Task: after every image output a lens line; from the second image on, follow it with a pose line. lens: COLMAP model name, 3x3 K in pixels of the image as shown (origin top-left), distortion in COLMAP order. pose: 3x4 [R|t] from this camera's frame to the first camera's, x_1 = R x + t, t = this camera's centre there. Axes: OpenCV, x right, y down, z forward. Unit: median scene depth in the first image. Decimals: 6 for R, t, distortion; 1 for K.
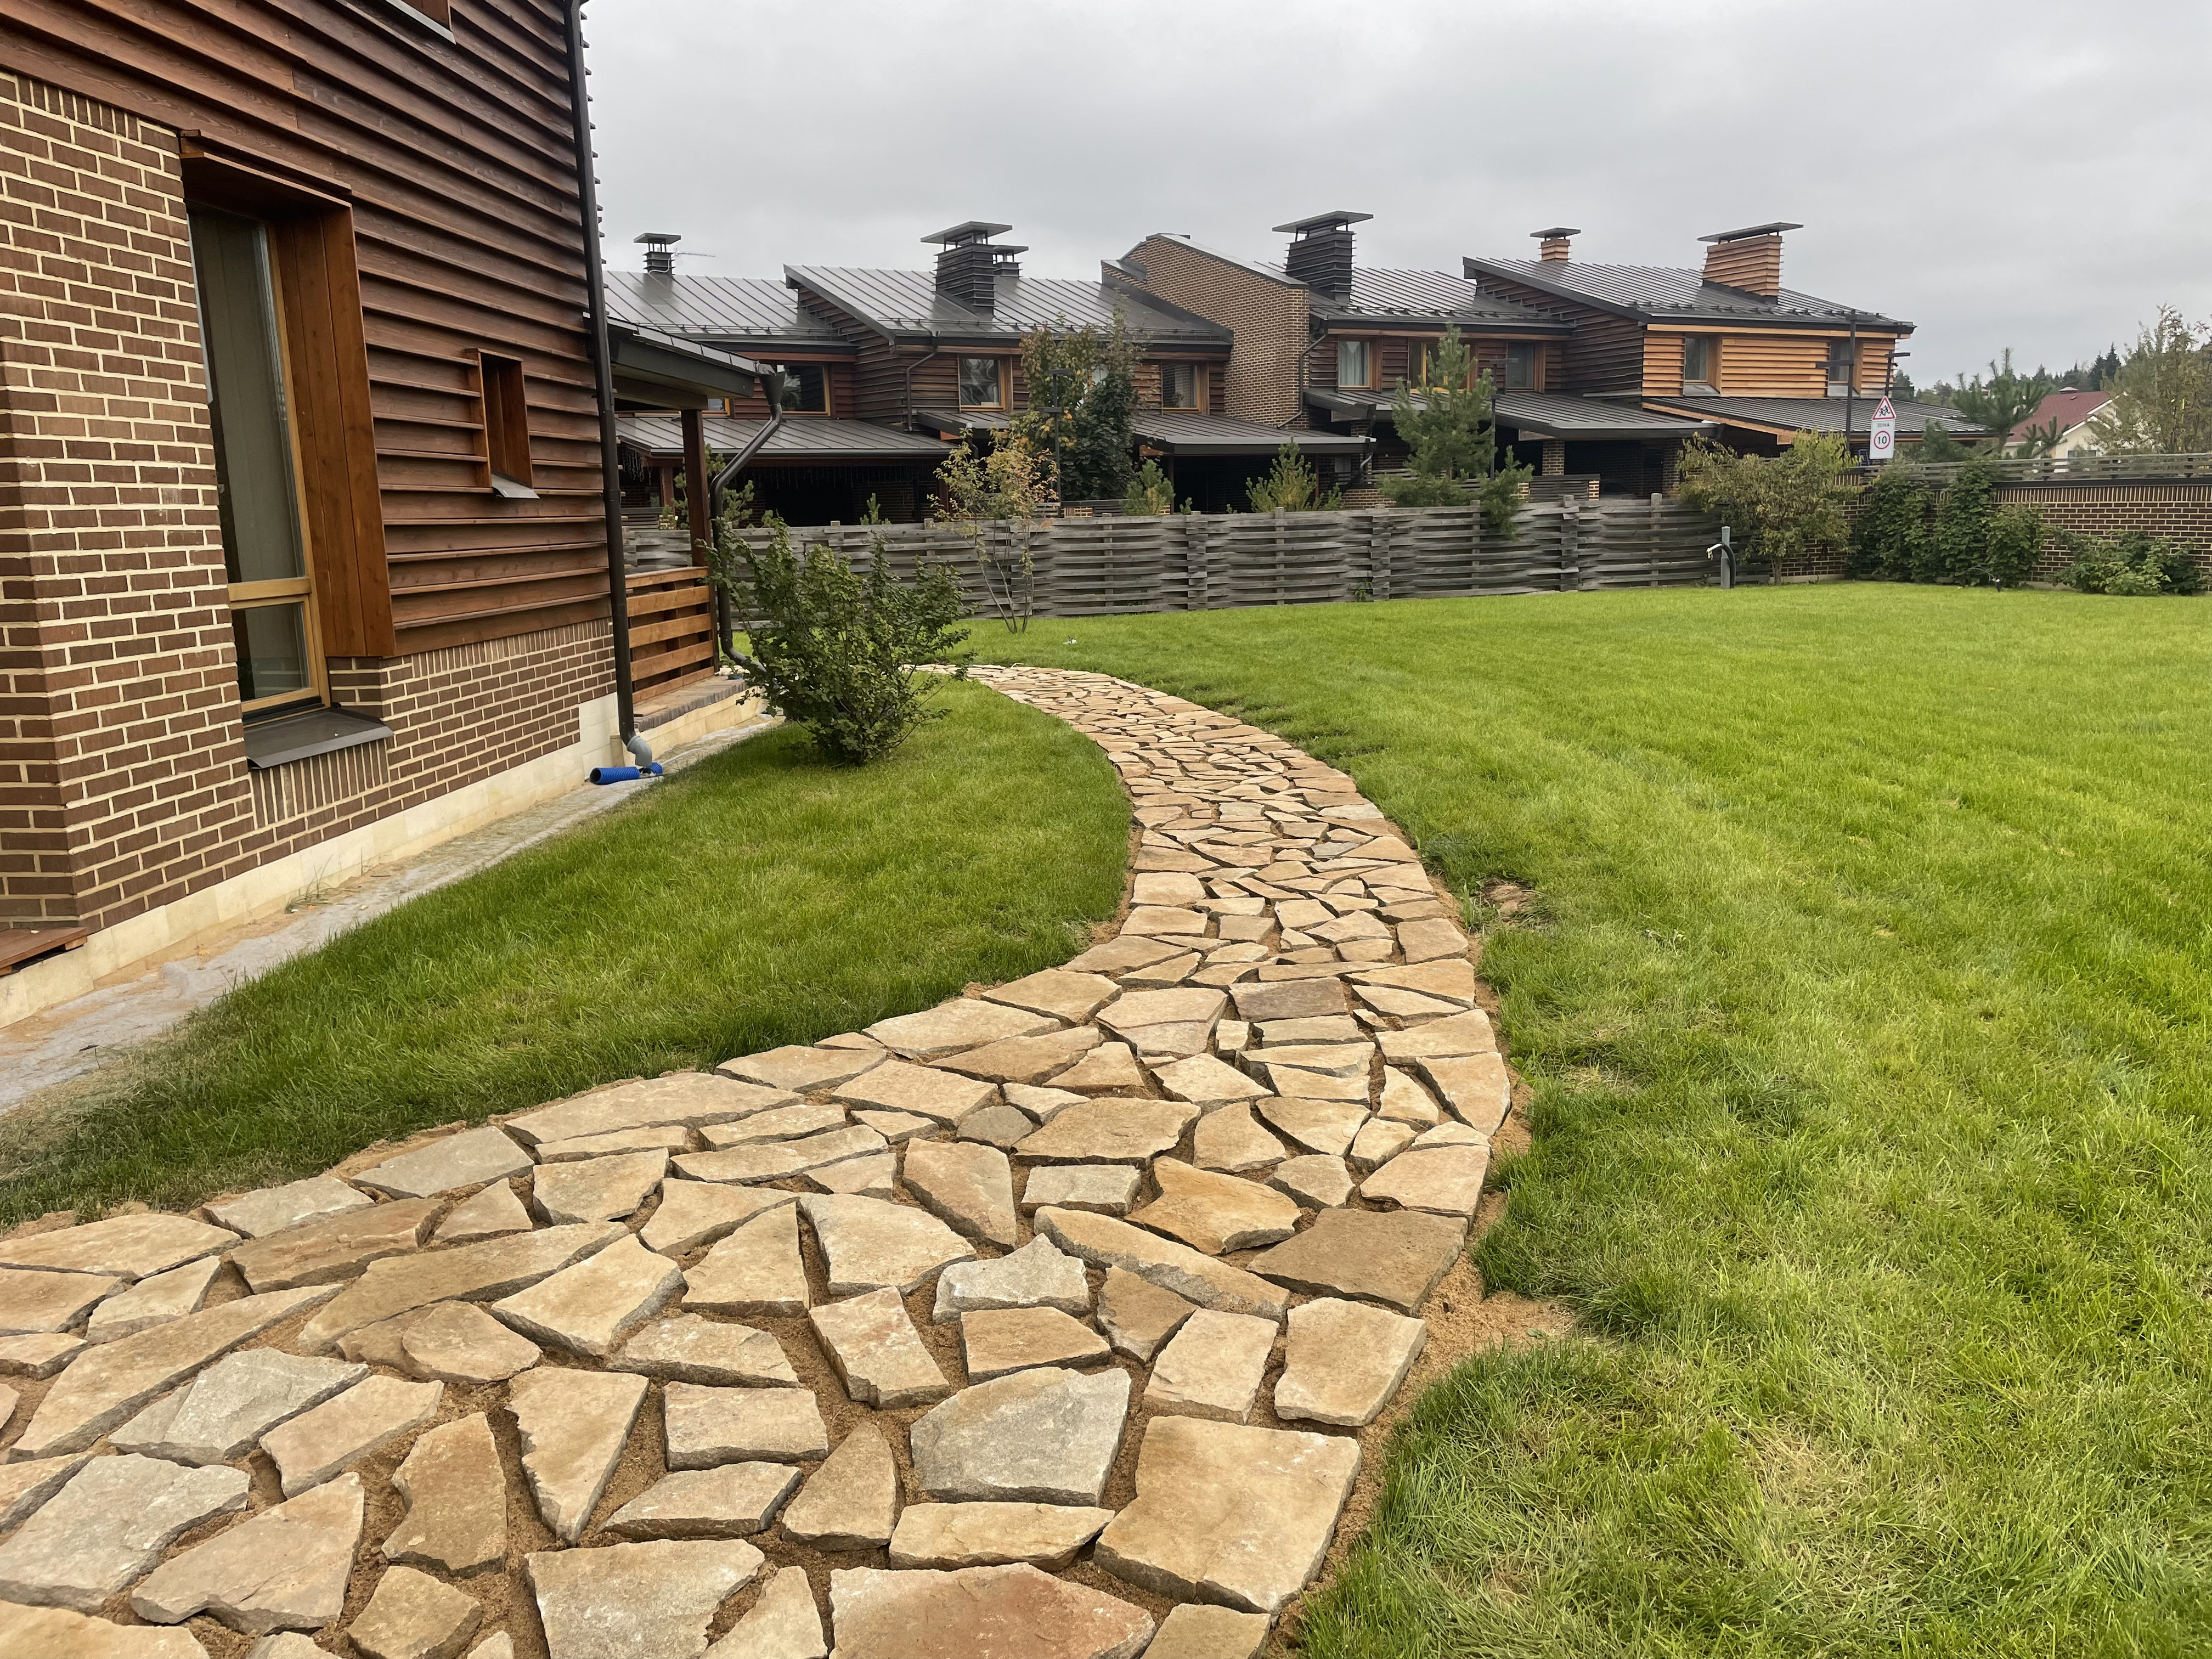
lens RADIAL K [[1689.2, 0, 1107.3], [0, 1689.2, 824.6], [0, 0, 1]] dist [0.043566, -0.038451]
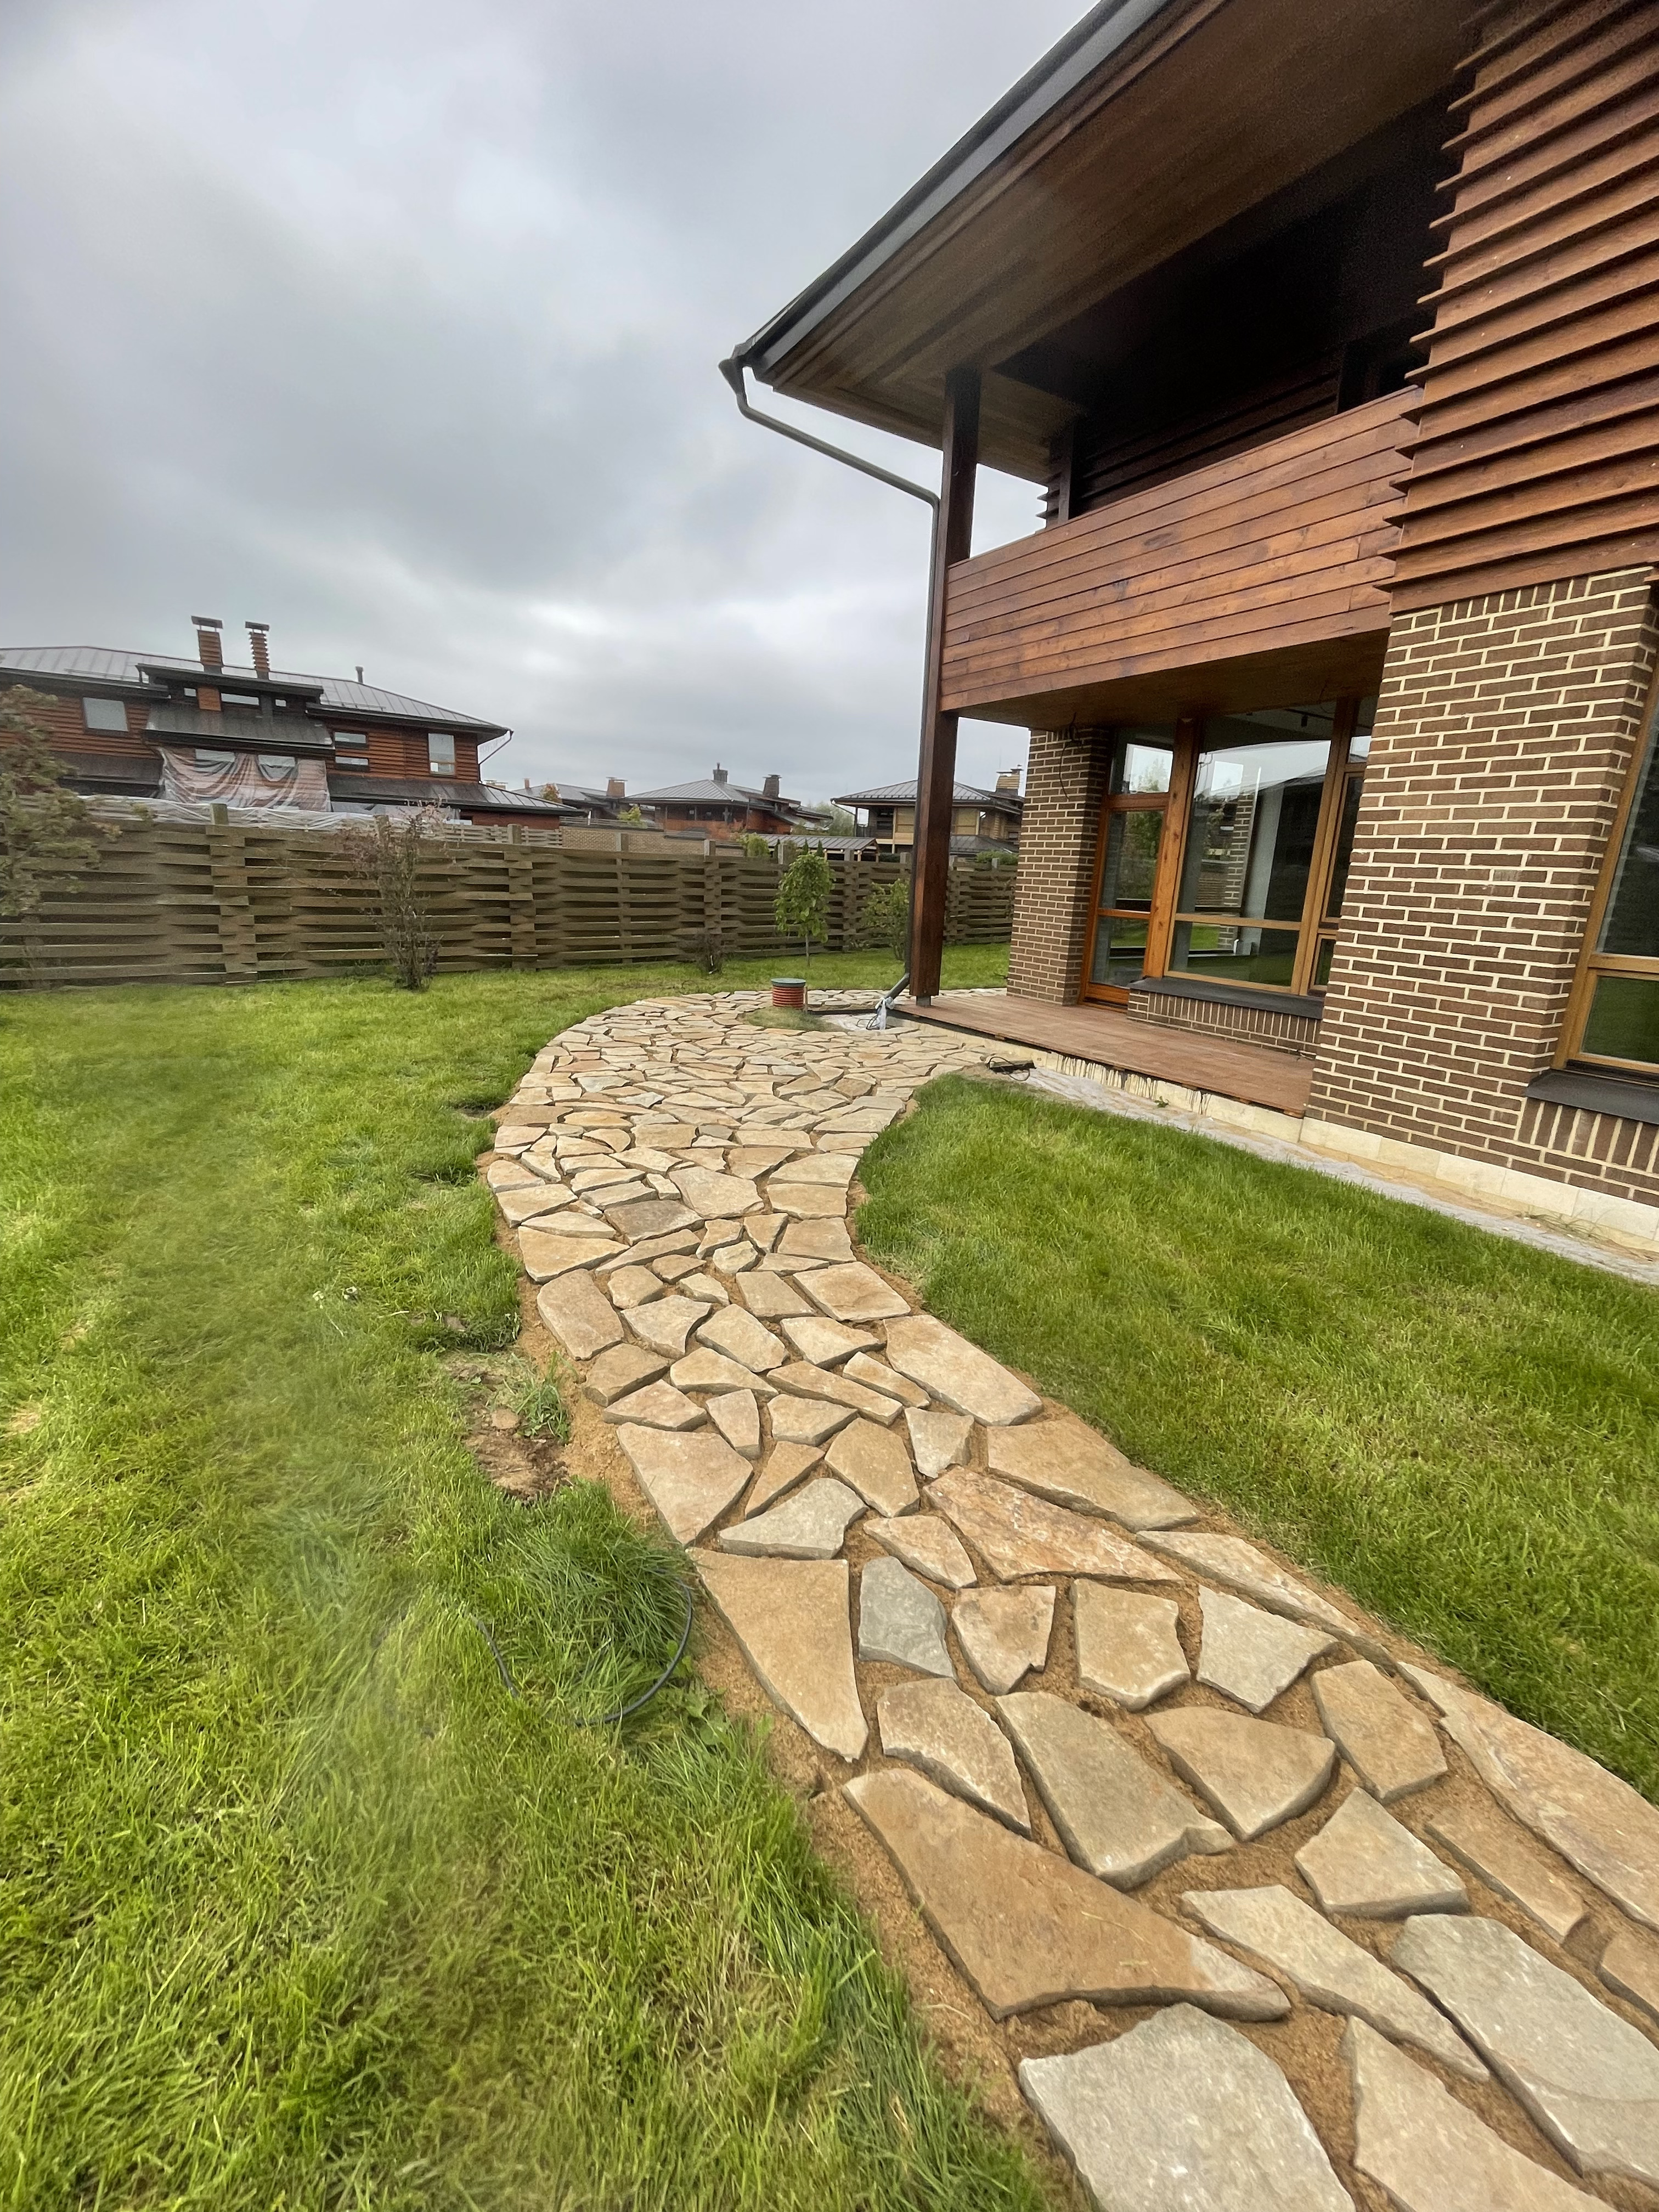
lens RADIAL K [[883.0, 0, 848.6], [0, 883.0, 1120.1], [0, 0, 1]] dist [-0.011139, 0.002554]
pose [[-0.815373, 0.148272, -0.559627, 0.329294], [-0.130531, 0.894674, 0.427225, -0.269327], [0.564029, 0.421396, -0.710139, 1.391843]]
